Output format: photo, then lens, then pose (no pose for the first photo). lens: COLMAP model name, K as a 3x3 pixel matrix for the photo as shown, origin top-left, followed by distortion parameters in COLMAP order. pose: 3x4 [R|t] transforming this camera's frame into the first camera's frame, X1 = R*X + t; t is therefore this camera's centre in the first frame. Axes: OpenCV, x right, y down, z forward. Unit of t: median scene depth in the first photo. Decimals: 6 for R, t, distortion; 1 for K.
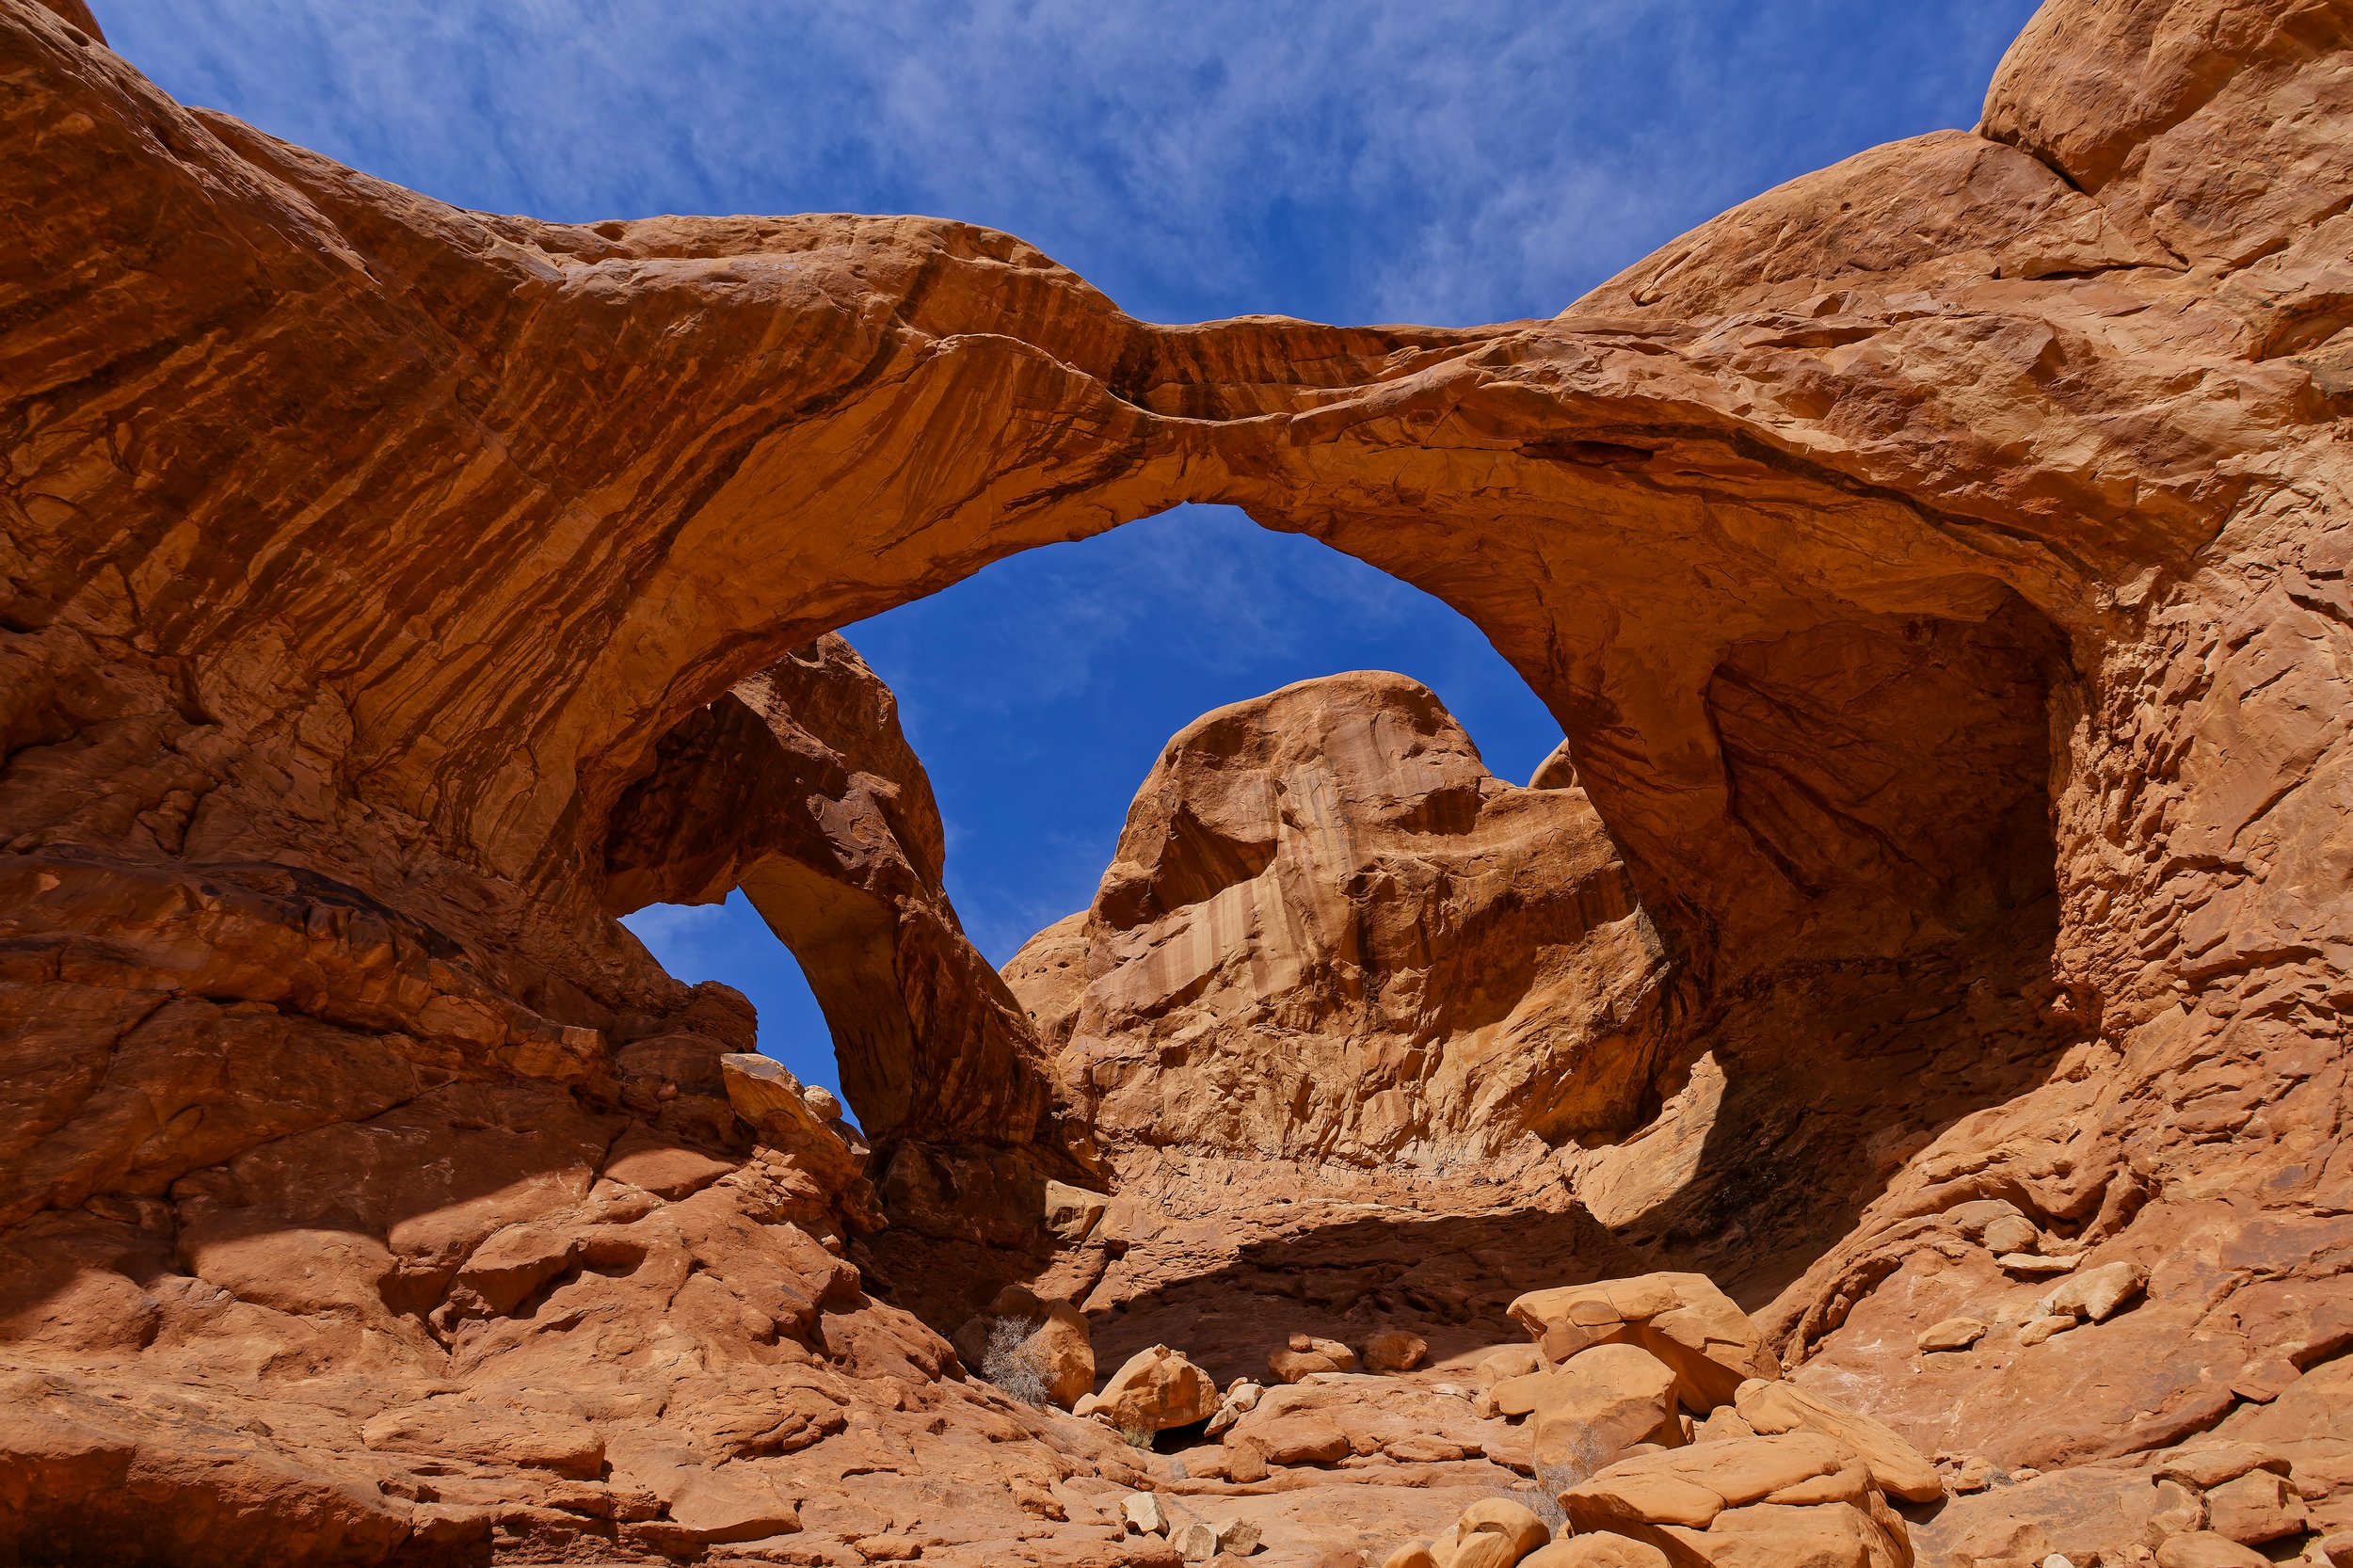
lens RADIAL K [[1065.2, 0, 1170.8], [0, 1065.2, 787.2], [0, 0, 1]] dist [-0.075753, 0.037053]
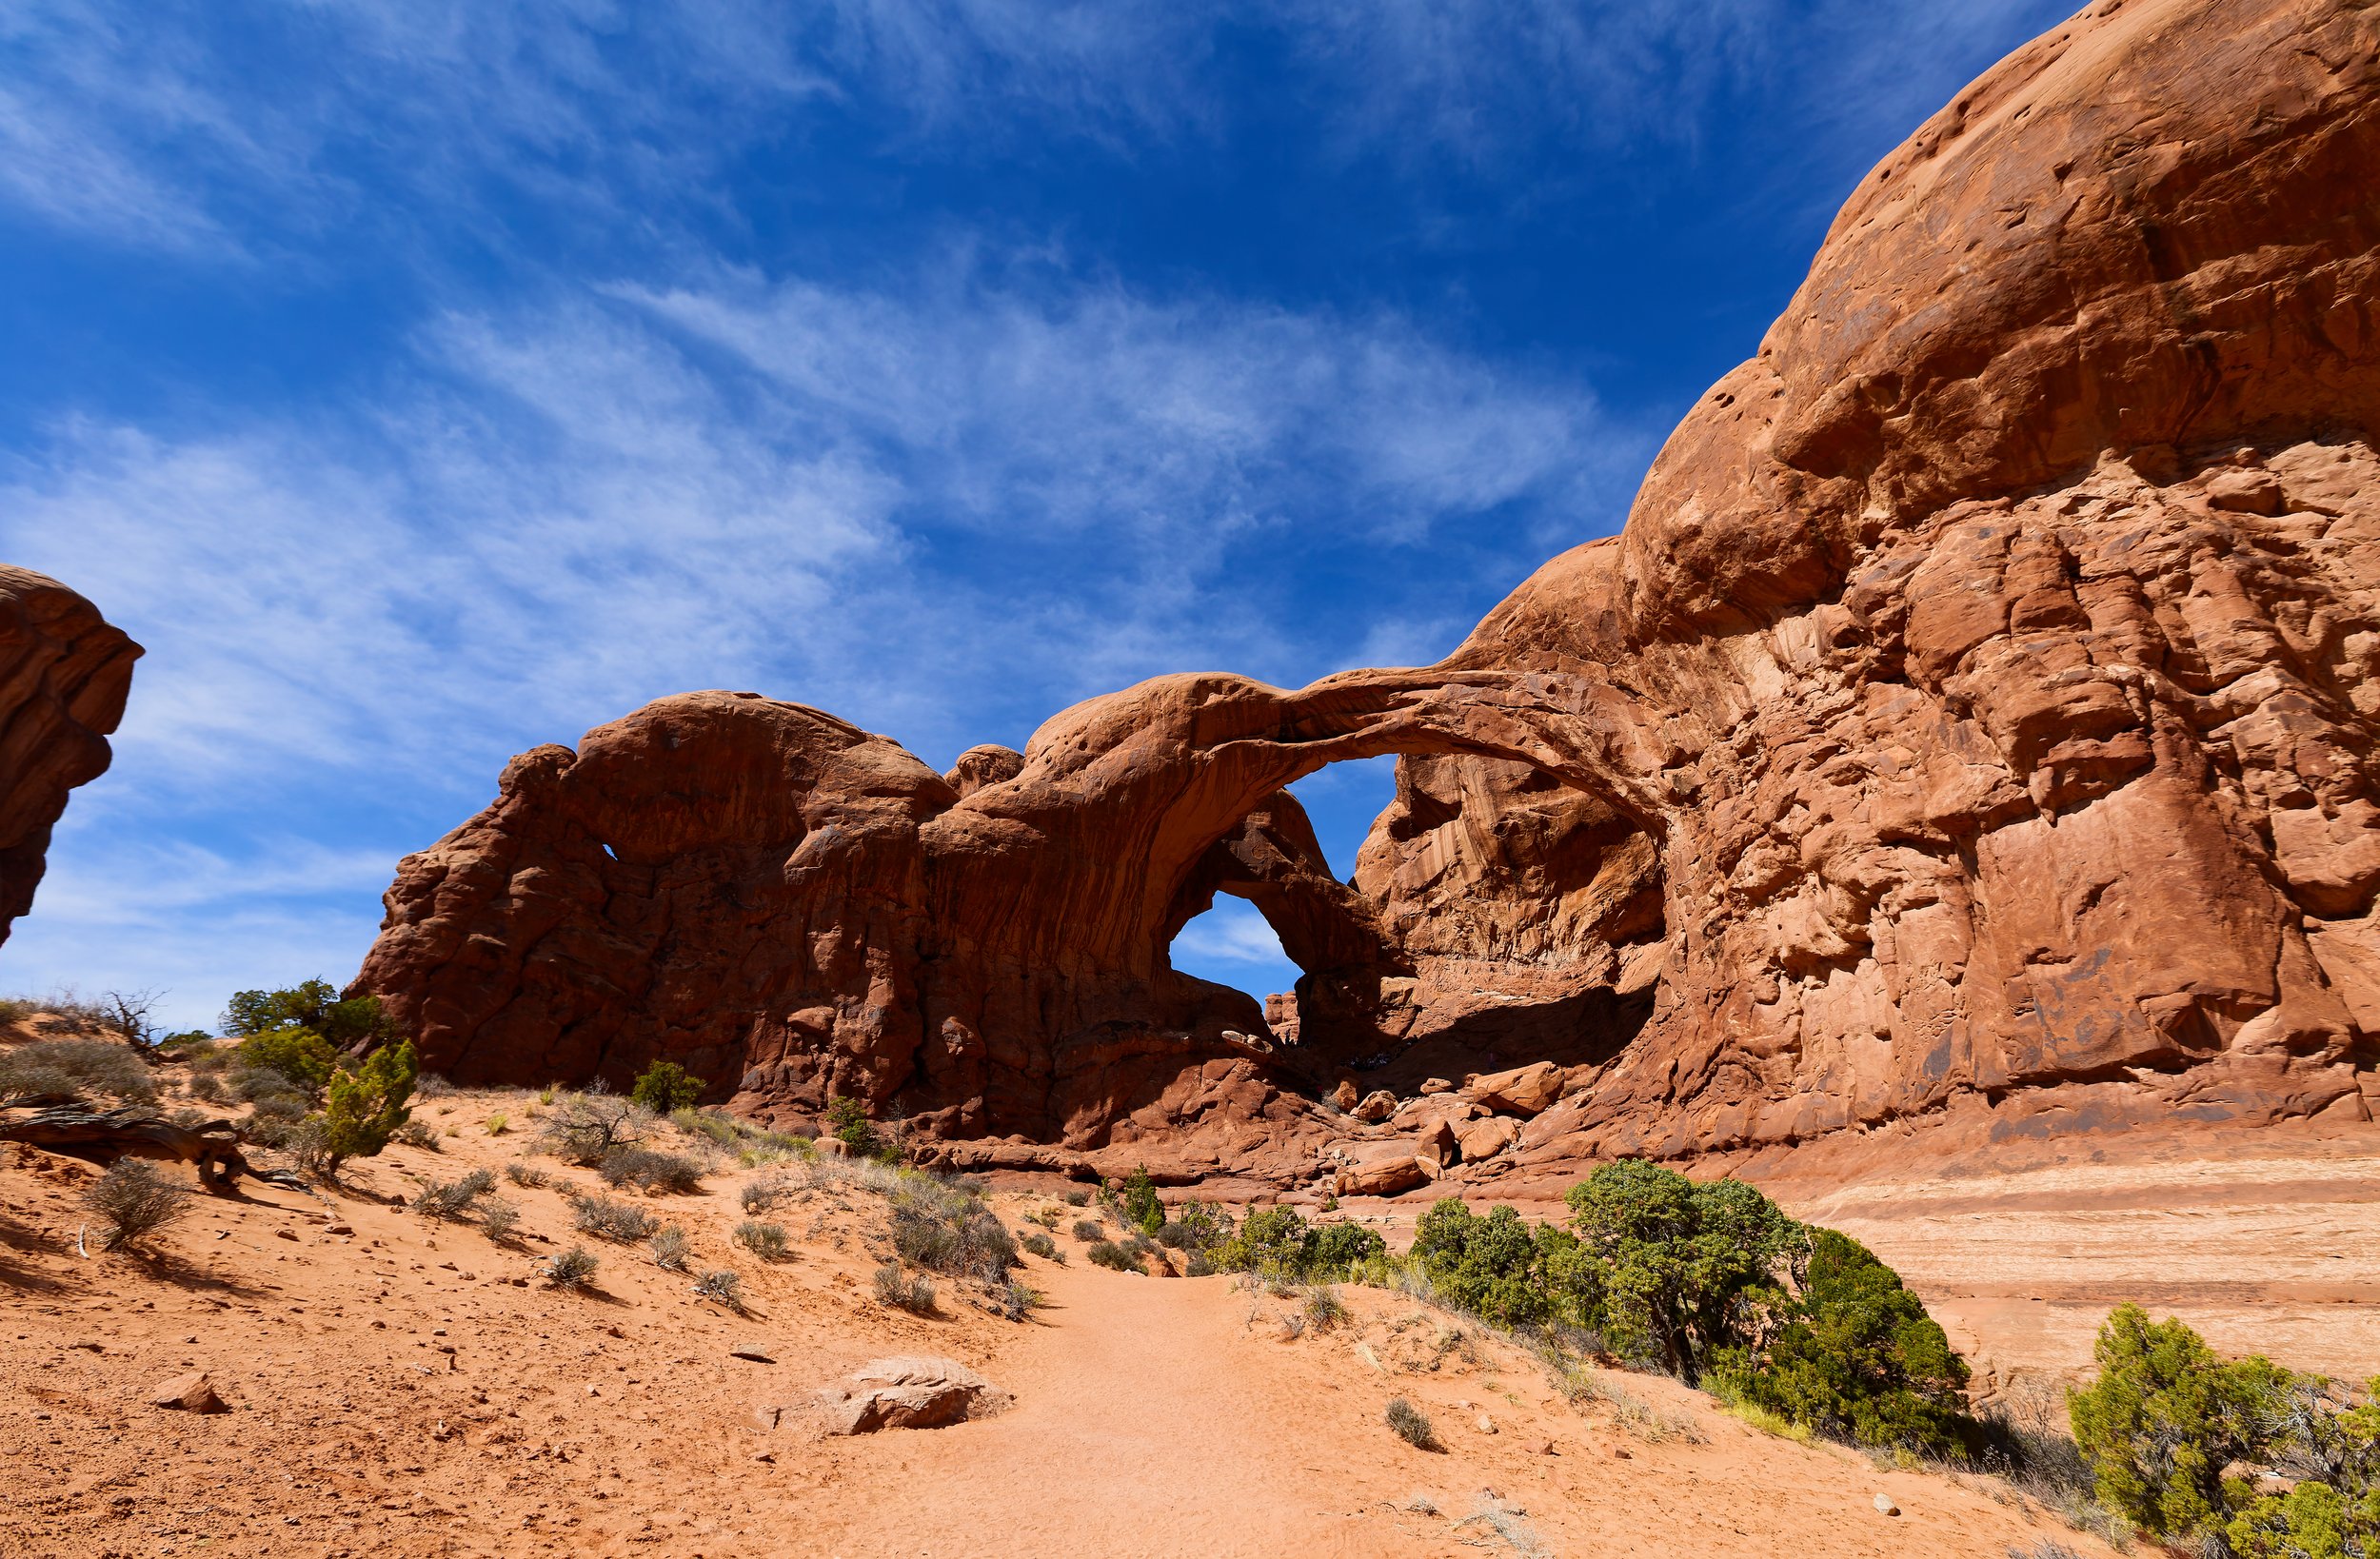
lens RADIAL K [[1035.1, 0, 1185.1], [0, 1035.1, 784.0], [0, 0, 1]] dist [-0.022696, 0.023938]
pose [[0.859879, -0.179054, -0.478067, 0.609235], [0.349252, 0.889350, 0.295091, -0.747901], [0.372332, -0.420708, 0.827269, -0.743489]]
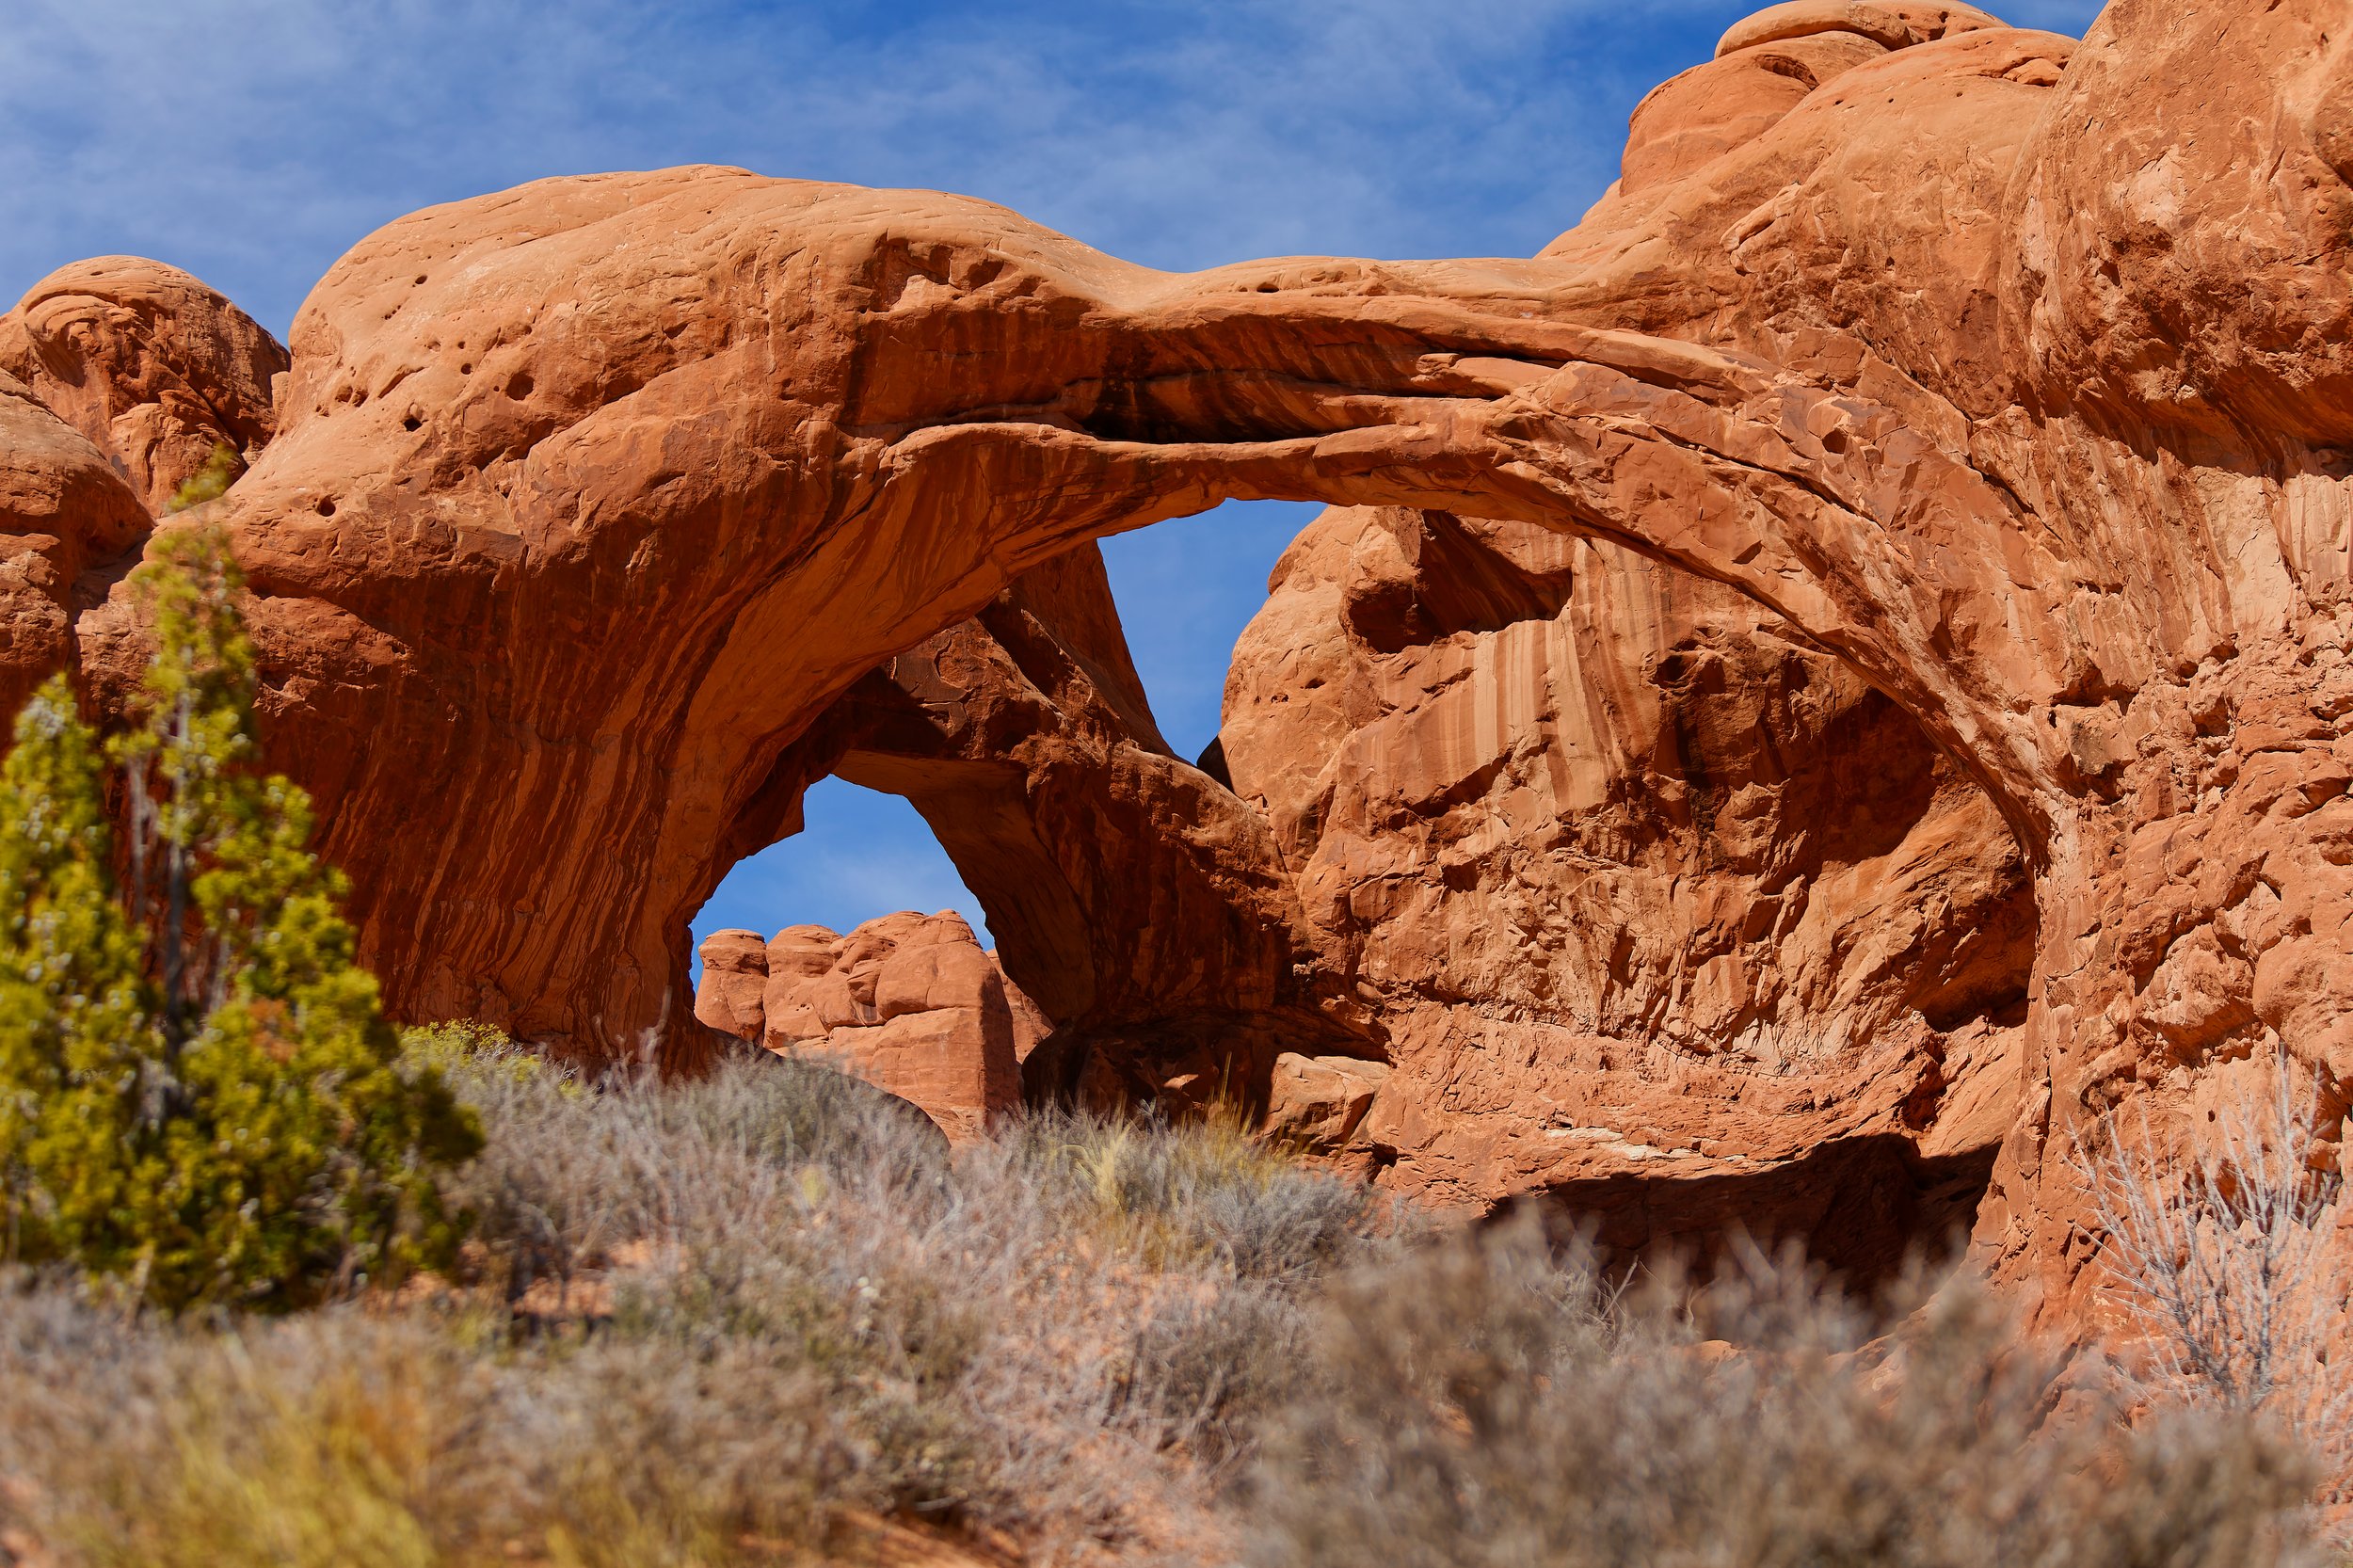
lens RADIAL K [[4797.0, 0, 1176.5], [0, 4797.0, 784.0], [0, 0, 1]] dist [-0.325823, -0.050680]
pose [[0.946874, -0.034437, -0.319757, 0.855546], [0.202941, 0.835282, 0.510997, -1.471658], [0.249490, -0.548742, 0.797895, -1.535738]]
